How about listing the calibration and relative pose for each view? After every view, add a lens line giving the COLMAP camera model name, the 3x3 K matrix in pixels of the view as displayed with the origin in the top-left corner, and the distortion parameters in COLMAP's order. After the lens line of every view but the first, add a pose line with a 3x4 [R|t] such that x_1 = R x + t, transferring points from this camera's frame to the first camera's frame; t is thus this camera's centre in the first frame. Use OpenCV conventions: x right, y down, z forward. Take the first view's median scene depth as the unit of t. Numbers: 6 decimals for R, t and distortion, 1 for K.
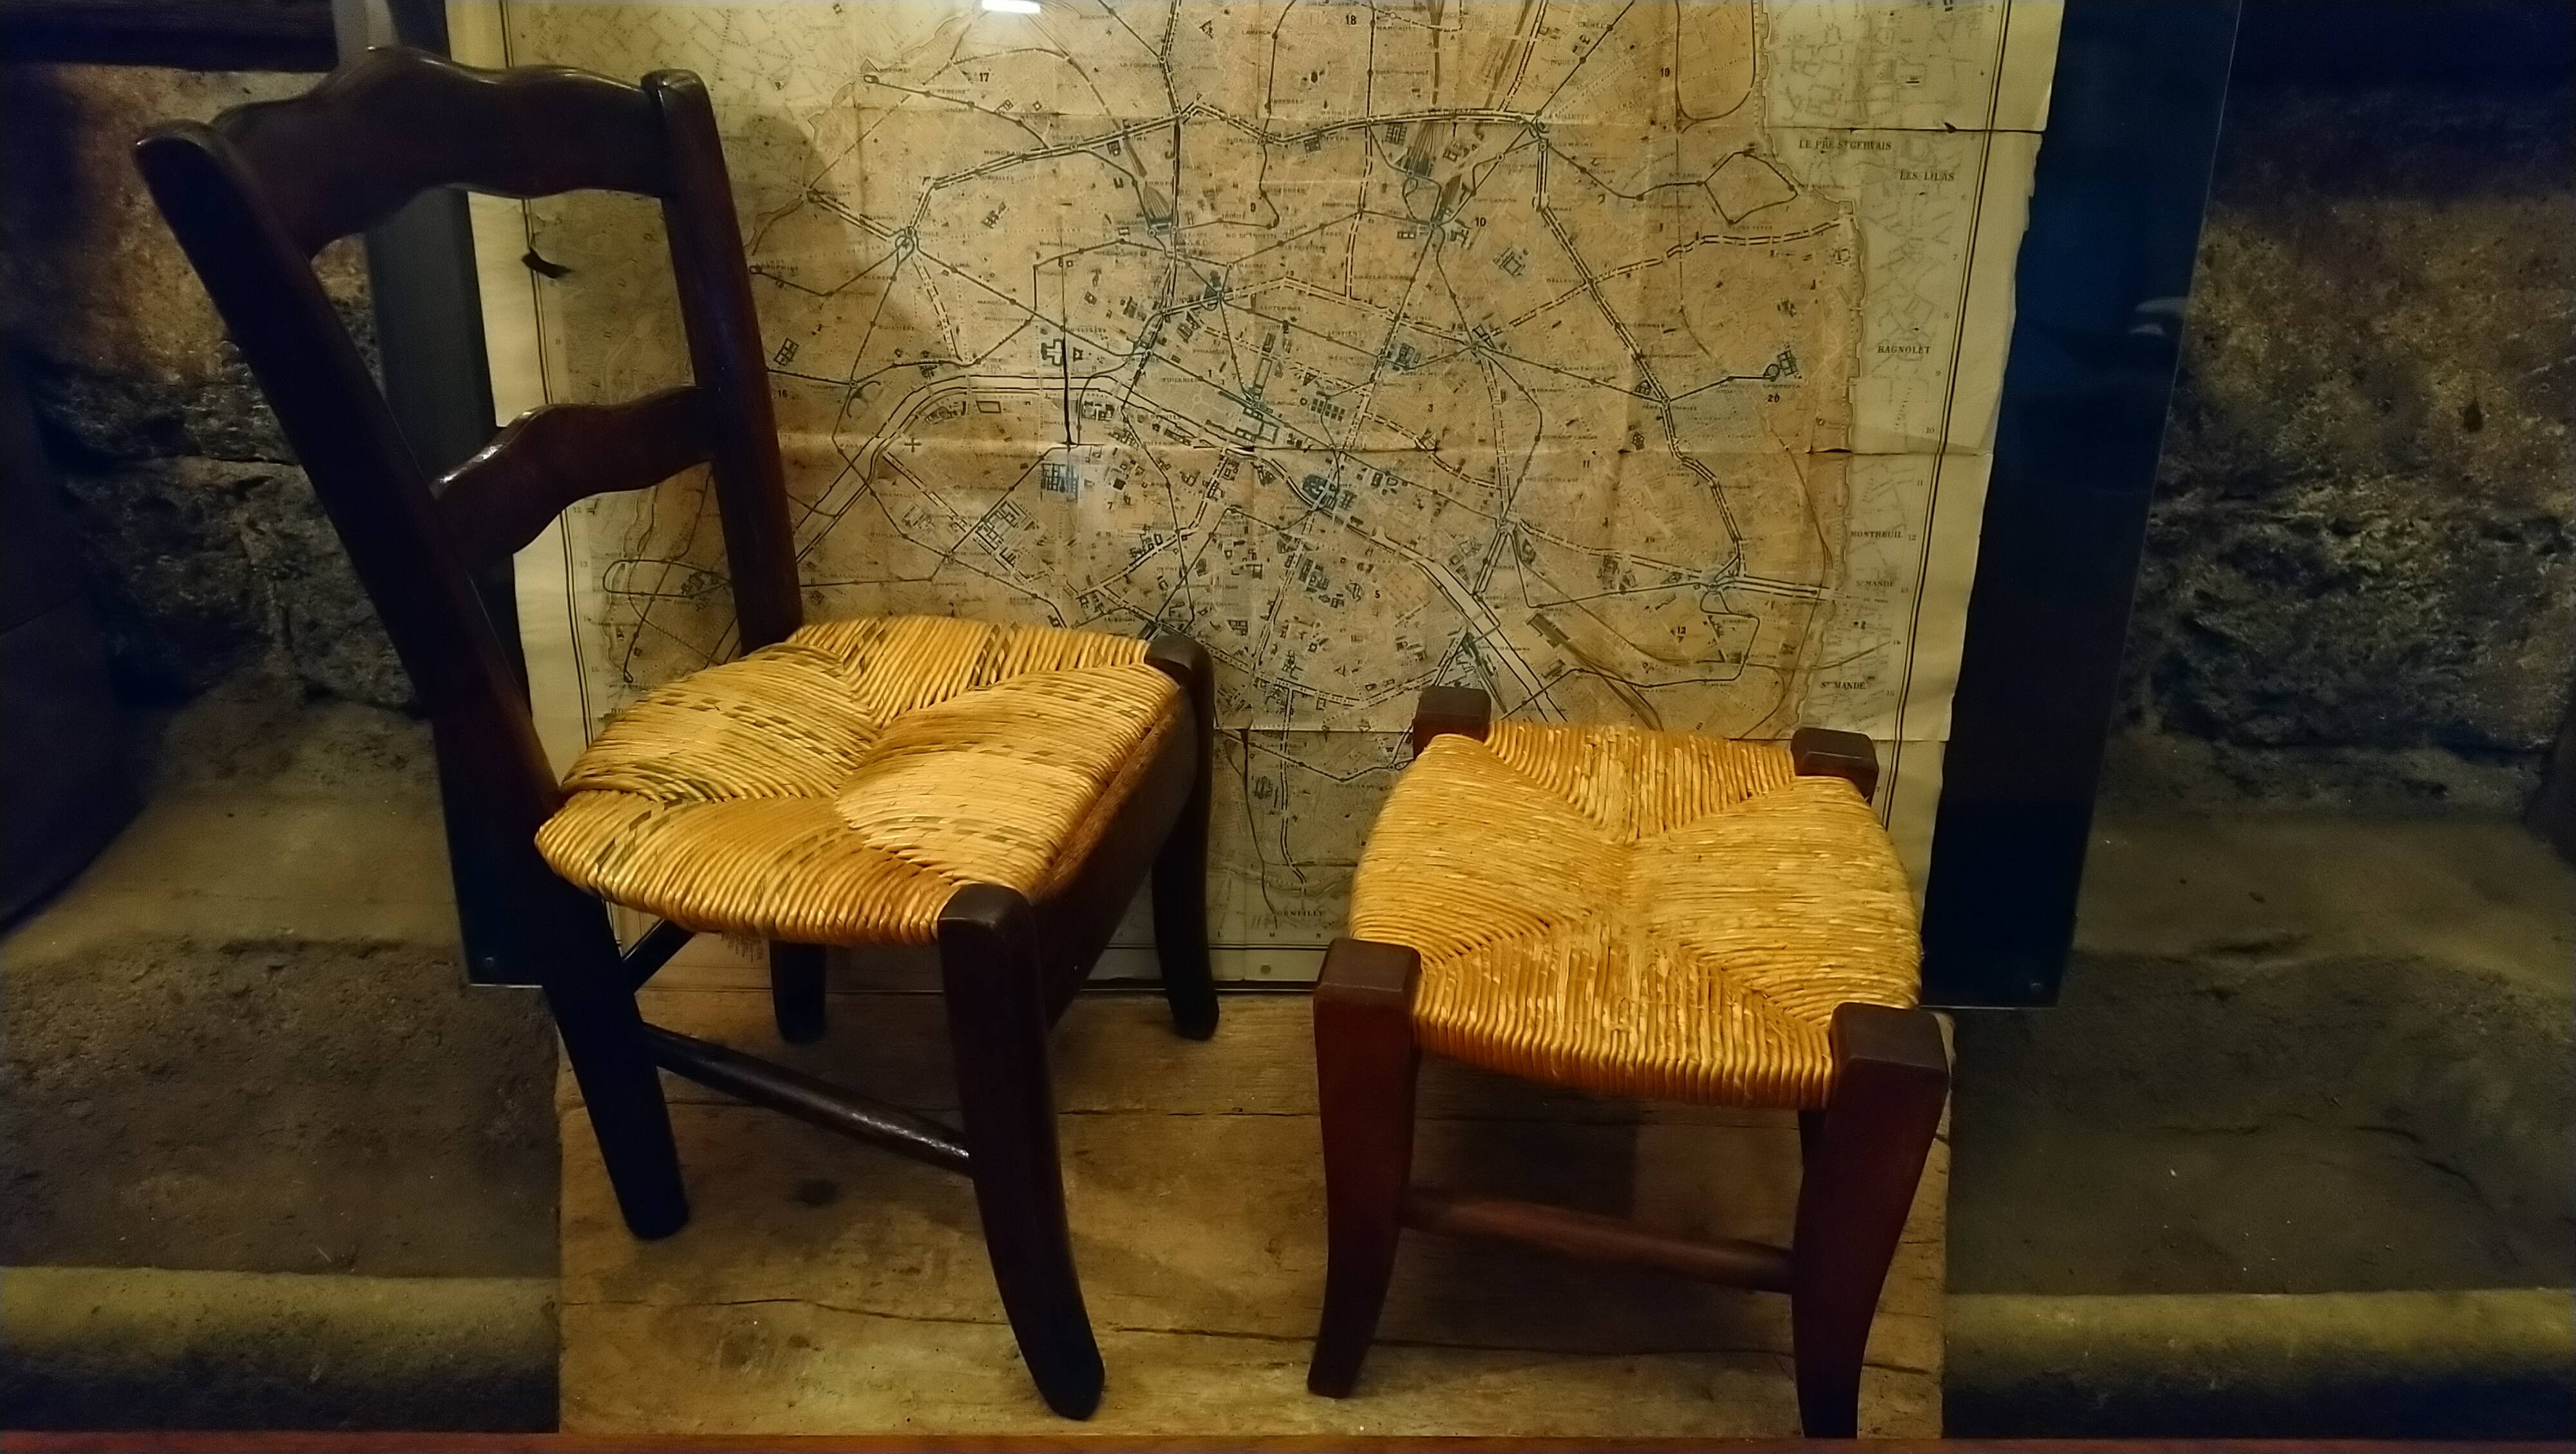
lens RADIAL K [[1592.1, 0, 1235.1], [0, 1592.1, 752.8], [0, 0, 1]] dist [0.008830, -0.040913]
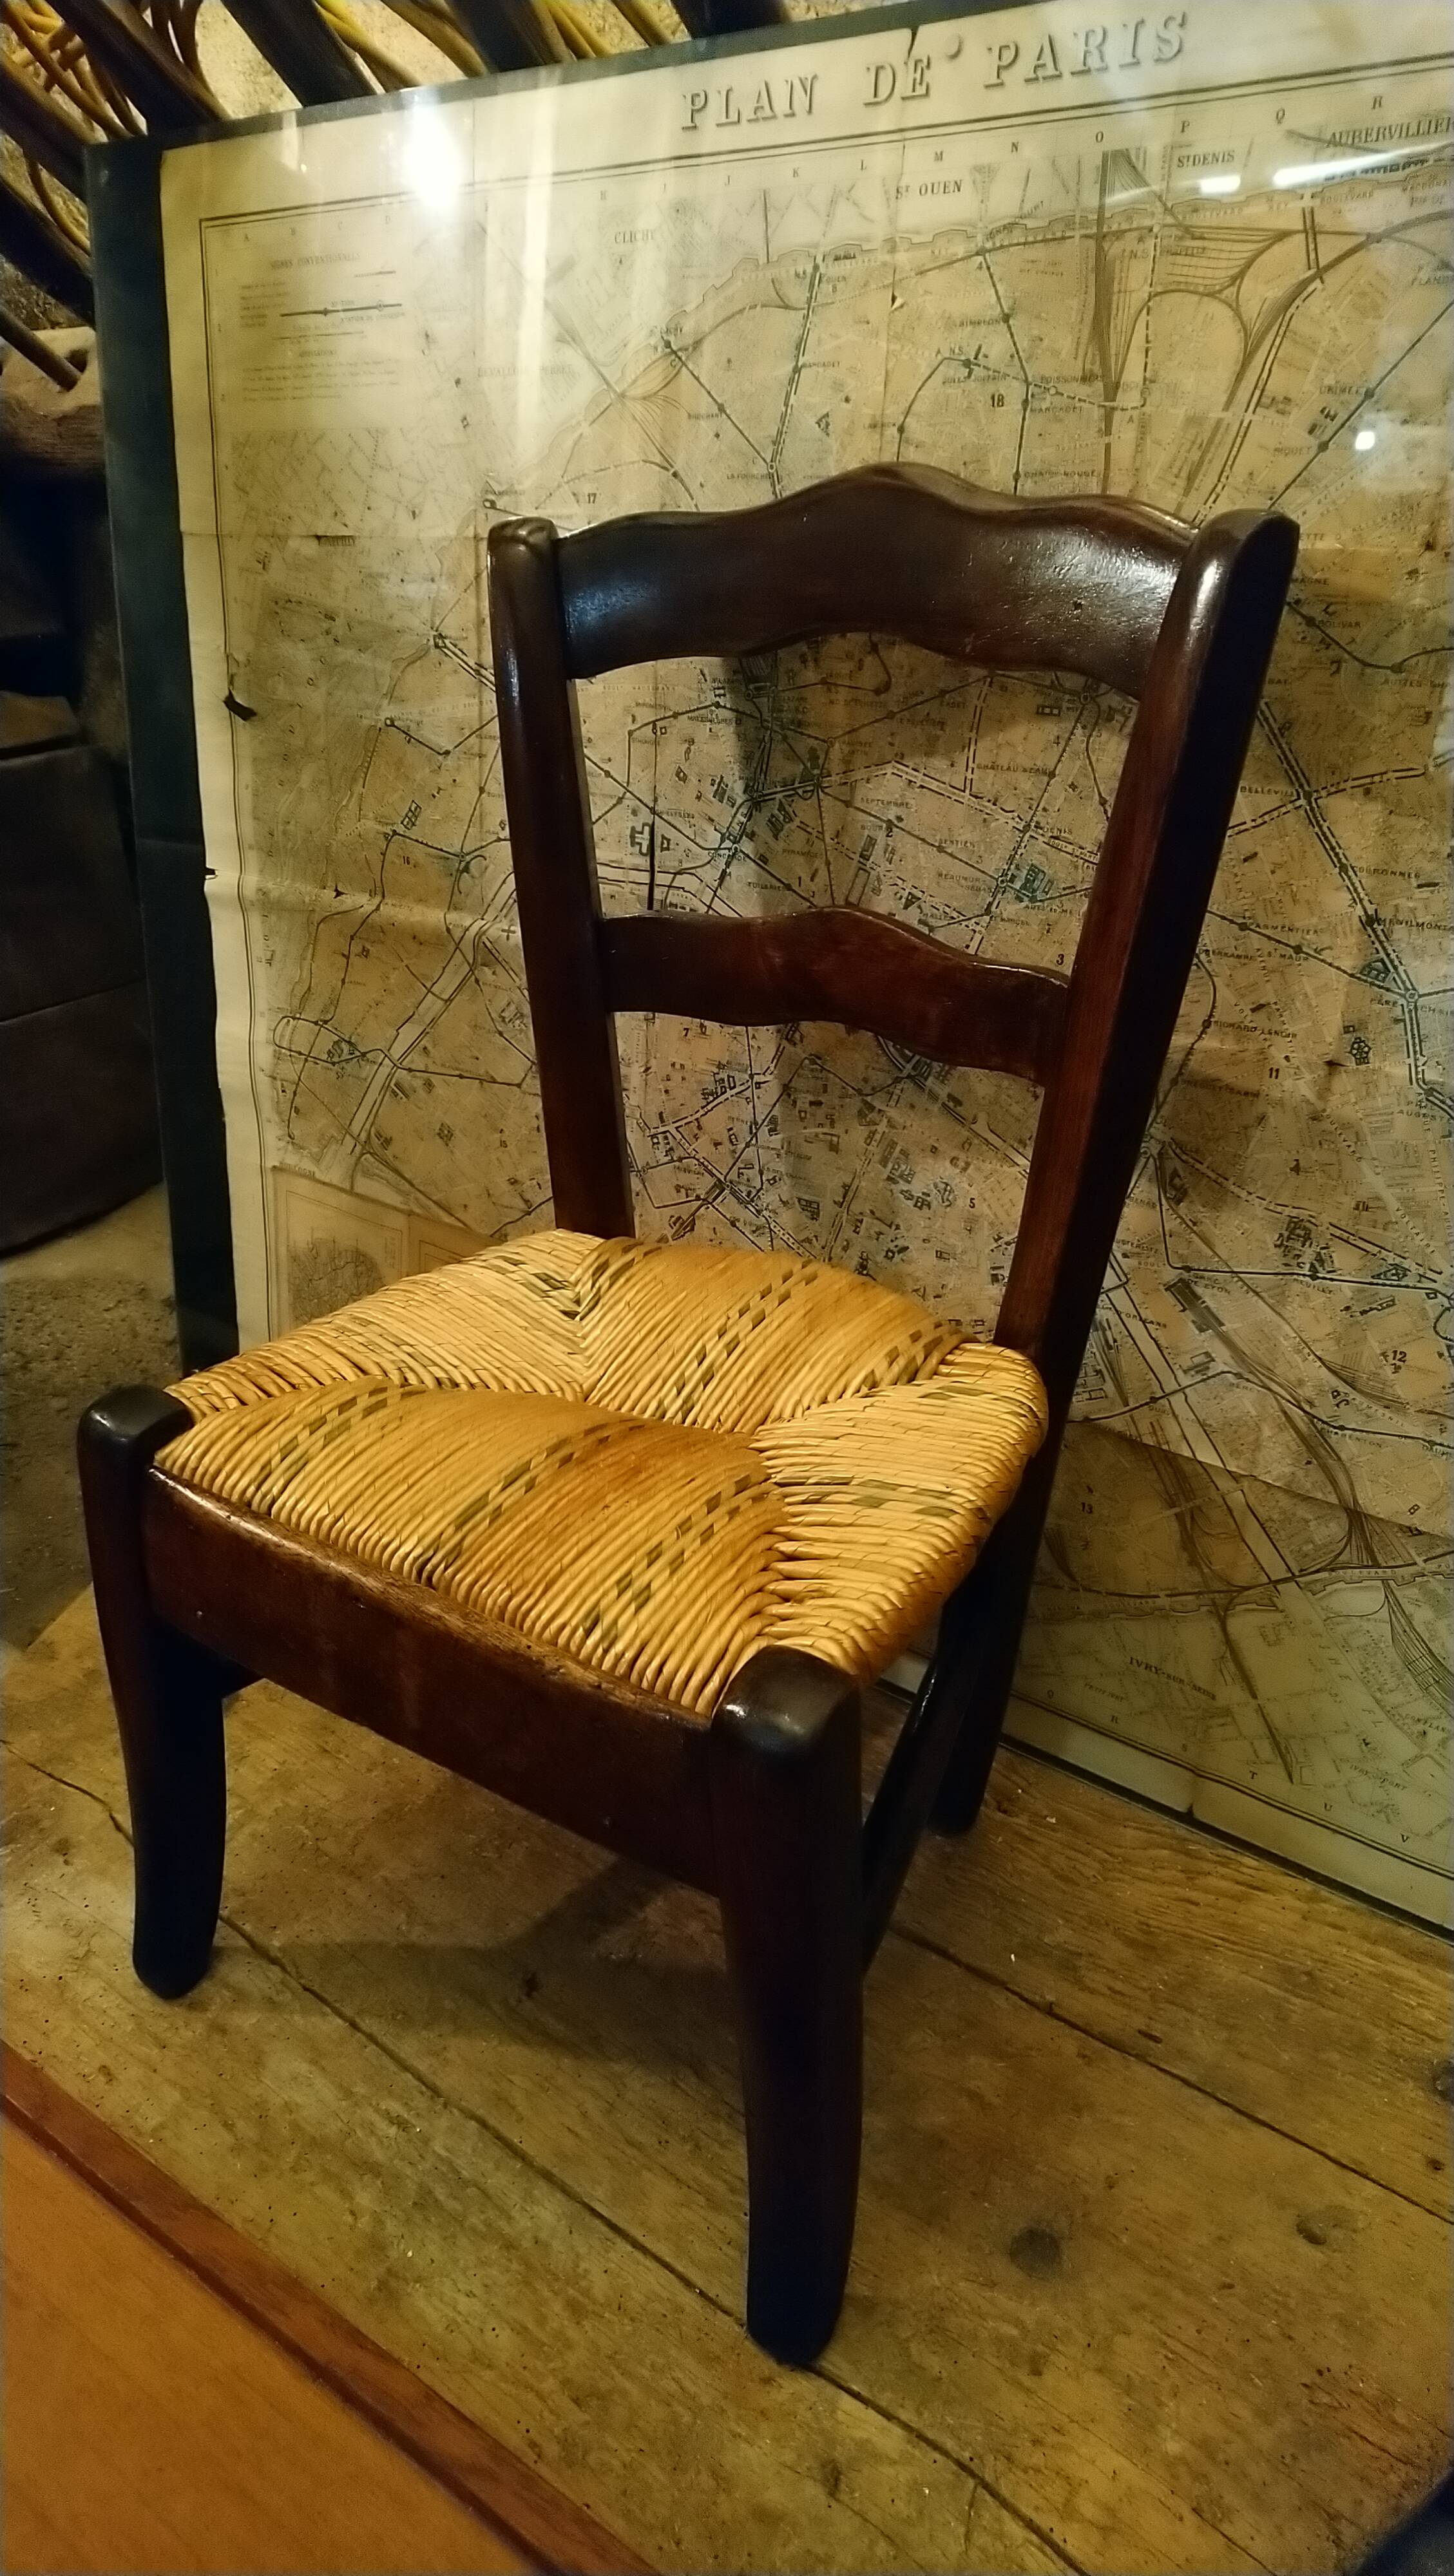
lens RADIAL K [[1592.1, 0, 721.8], [0, 1592.1, 1285.2], [0, 0, 1]] dist [0.008830, -0.040913]
pose [[0.825603, 0.227157, -0.516507, 0.396862], [-0.208257, 0.973428, 0.095223, -0.112661], [0.524413, 0.028950, 0.850972, 0.324841]]
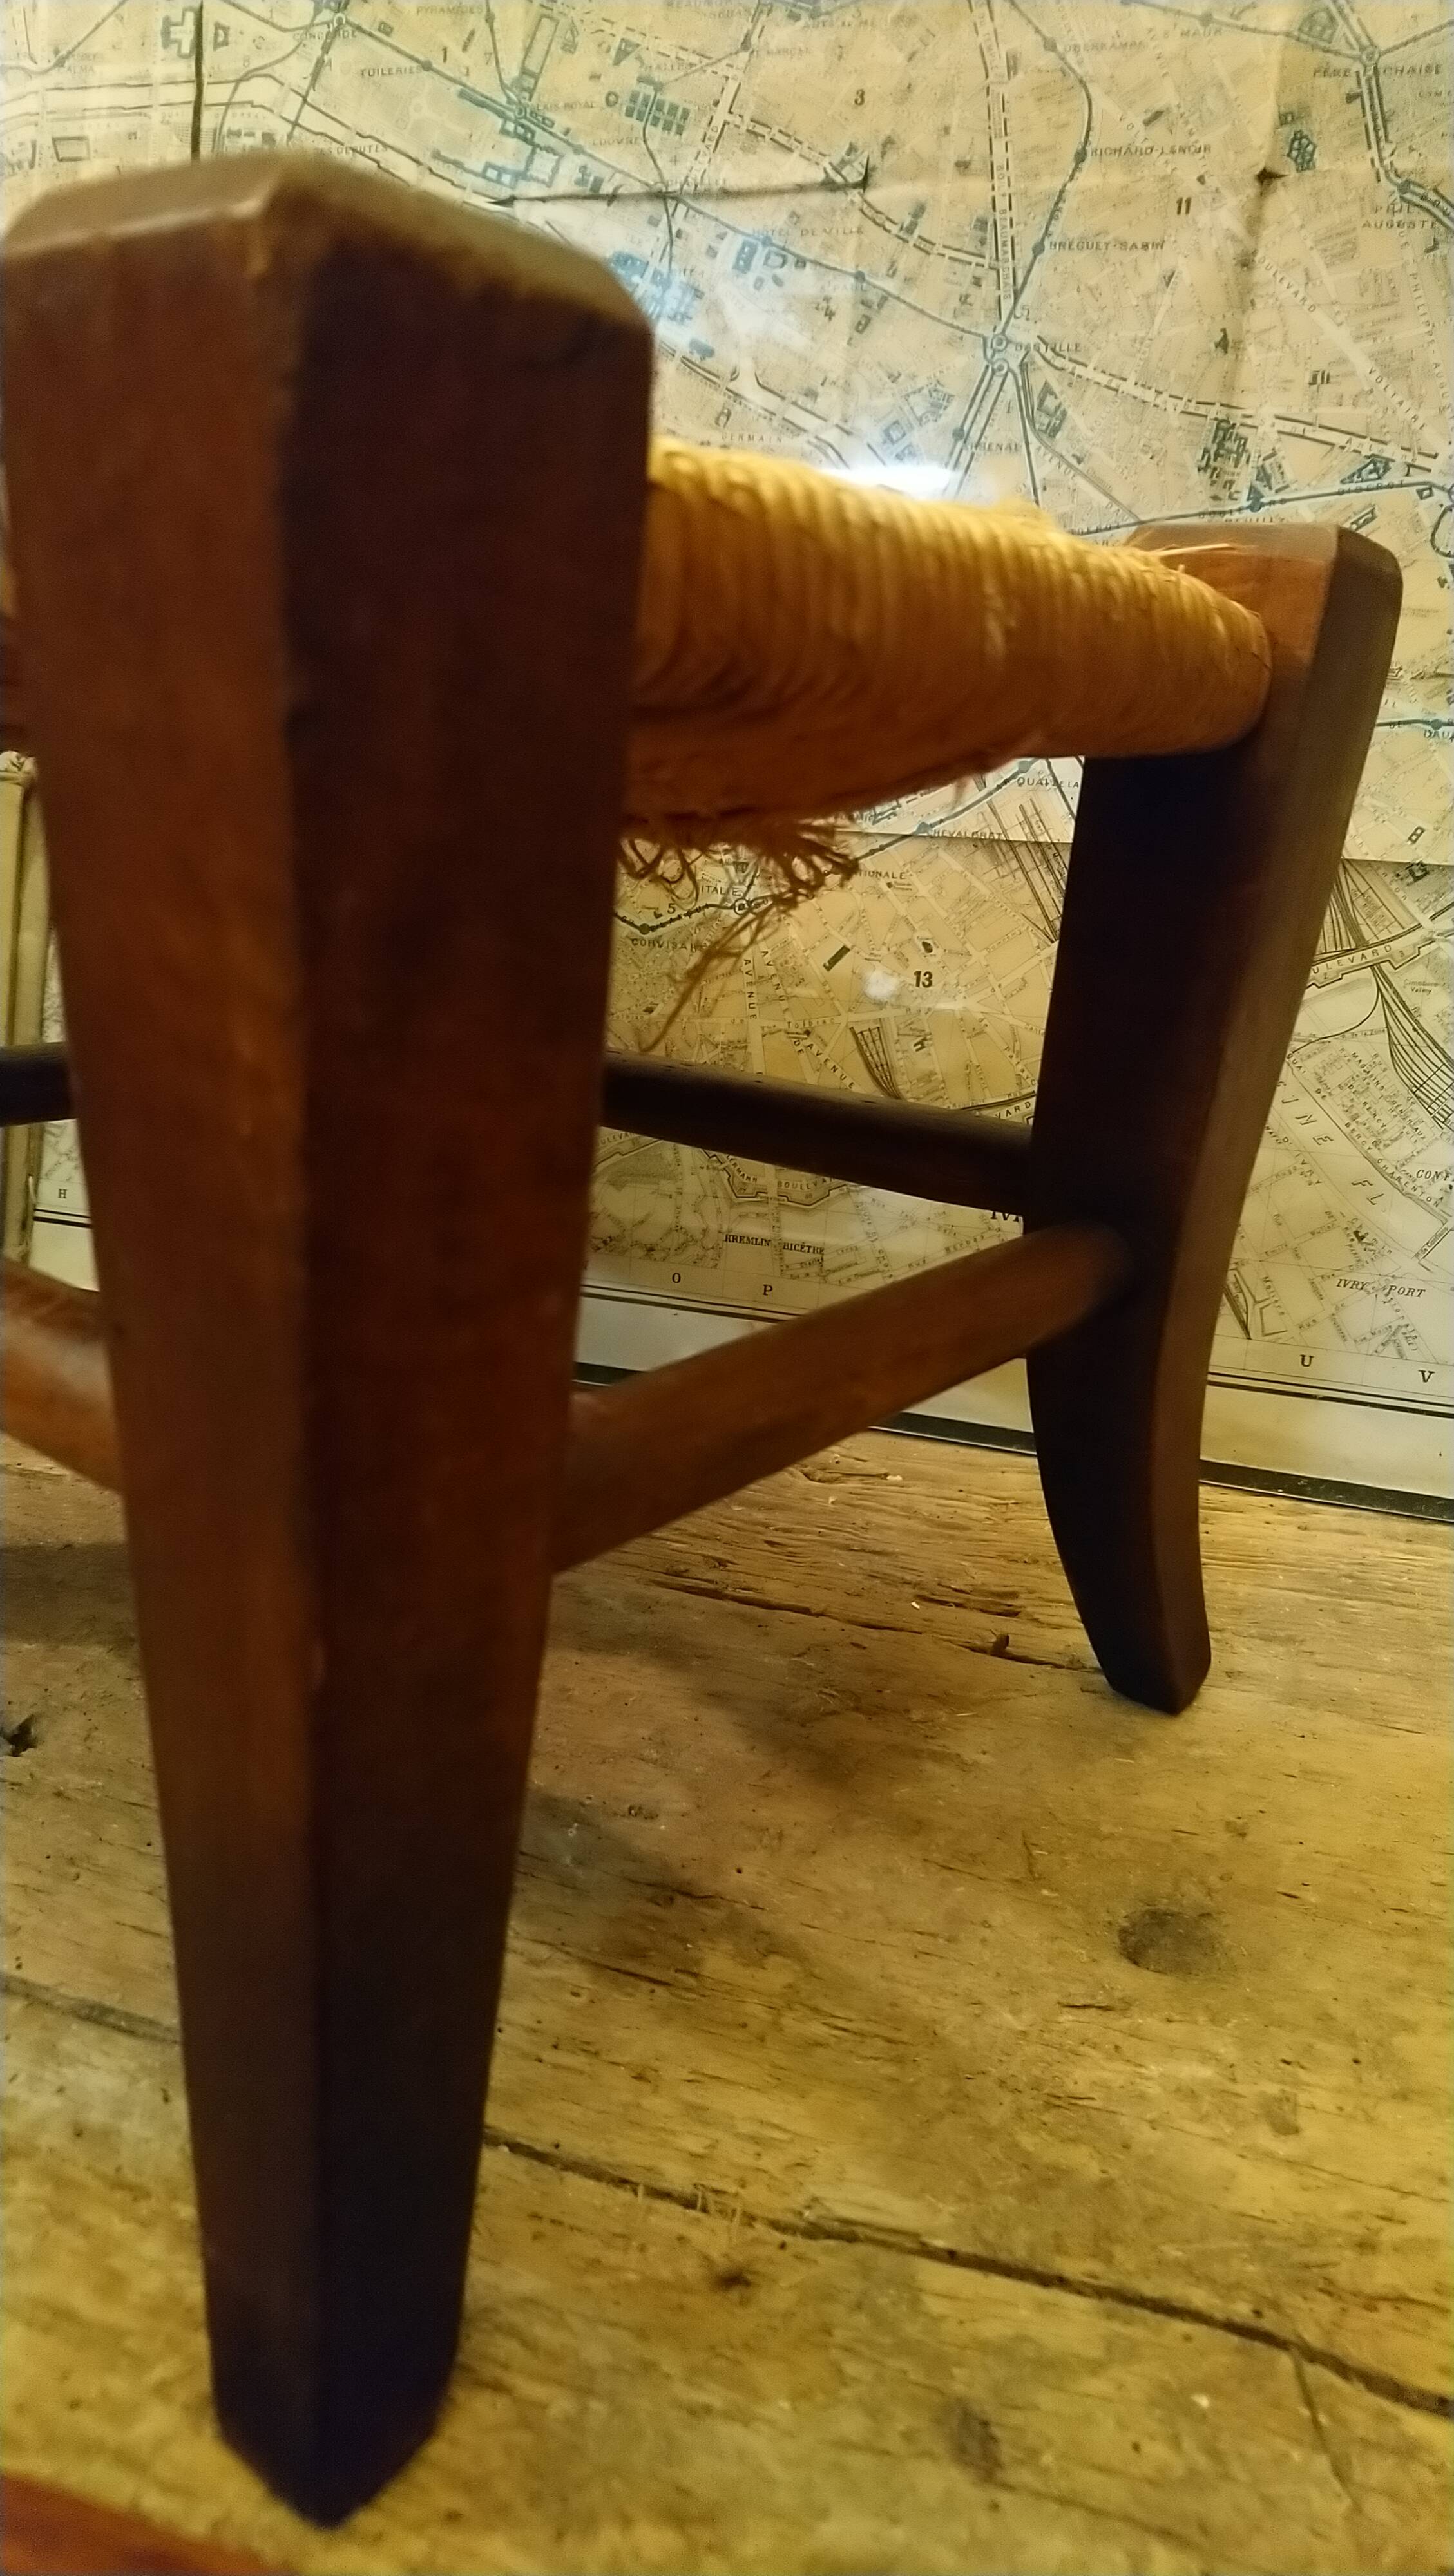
lens RADIAL K [[1592.1, 0, 748.1], [0, 1592.1, 1327.9], [0, 0, 1]] dist [0.008830, -0.040913]
pose [[0.967494, 0.117325, -0.224032, 0.242024], [-0.148084, 0.980942, -0.125793, 0.216804], [0.205004, 0.154879, 0.966430, 0.589101]]
